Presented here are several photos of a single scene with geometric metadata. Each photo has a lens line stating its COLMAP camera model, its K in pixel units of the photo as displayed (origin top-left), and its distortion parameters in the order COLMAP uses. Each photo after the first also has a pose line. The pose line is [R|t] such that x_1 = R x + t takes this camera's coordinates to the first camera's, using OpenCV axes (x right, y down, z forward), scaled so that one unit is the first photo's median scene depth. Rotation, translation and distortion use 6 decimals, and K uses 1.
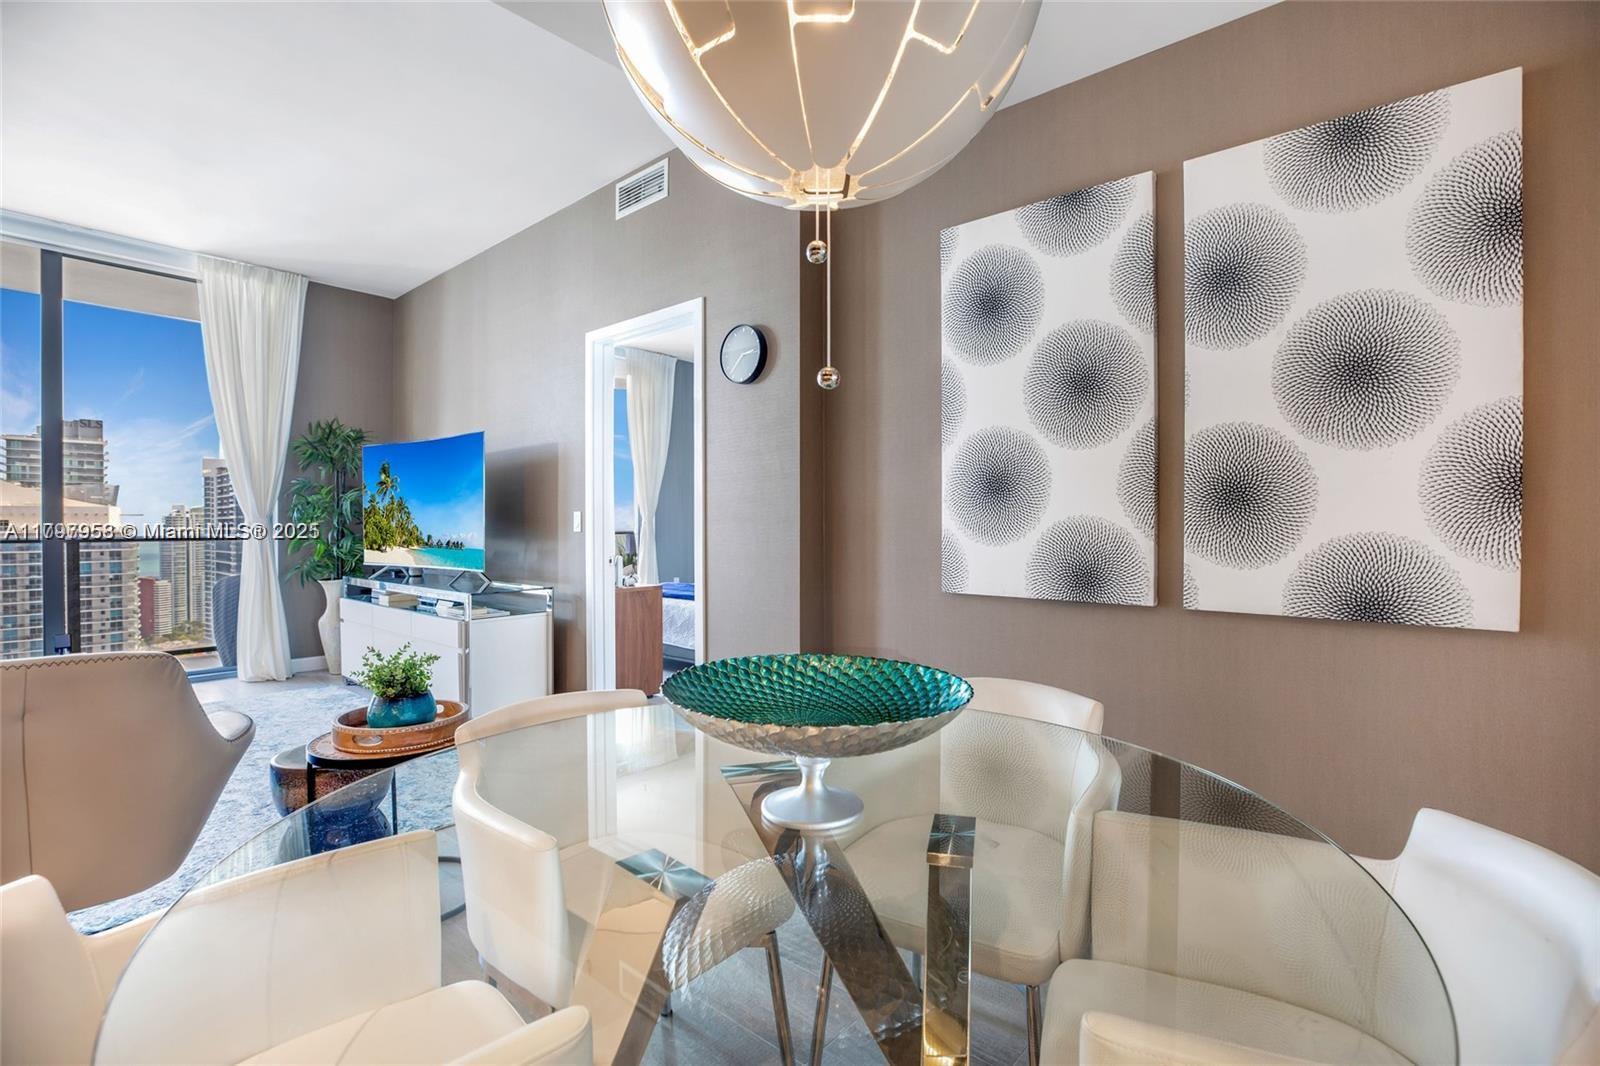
lens RADIAL K [[745.2, 0, 826.0], [0, 745.2, 534.8], [0, 0, 1]] dist [-0.042750, 0.012155]
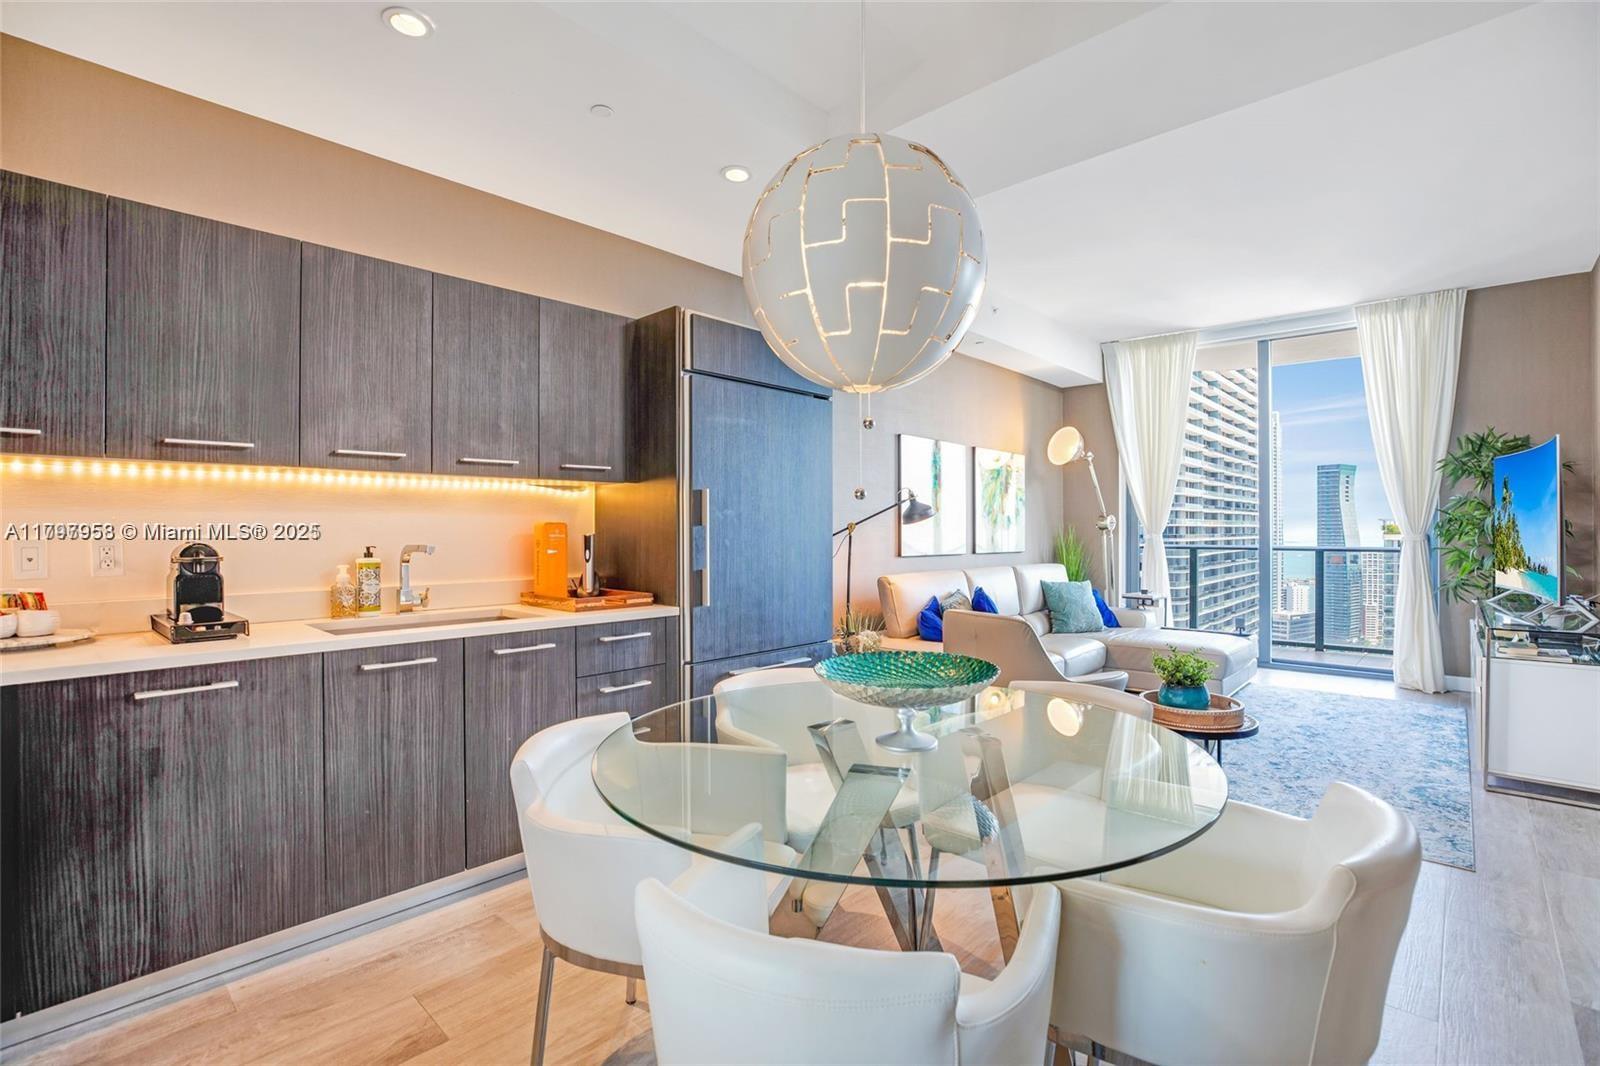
lens RADIAL K [[745.2, 0, 803.4], [0, 745.2, 526.5], [0, 0, 1]] dist [-0.042750, 0.012155]
pose [[-0.037424, -0.004532, -0.999289, 0.322286], [-0.010704, 0.999934, -0.004134, -0.021553], [0.999242, 0.010542, -0.037470, 0.156627]]
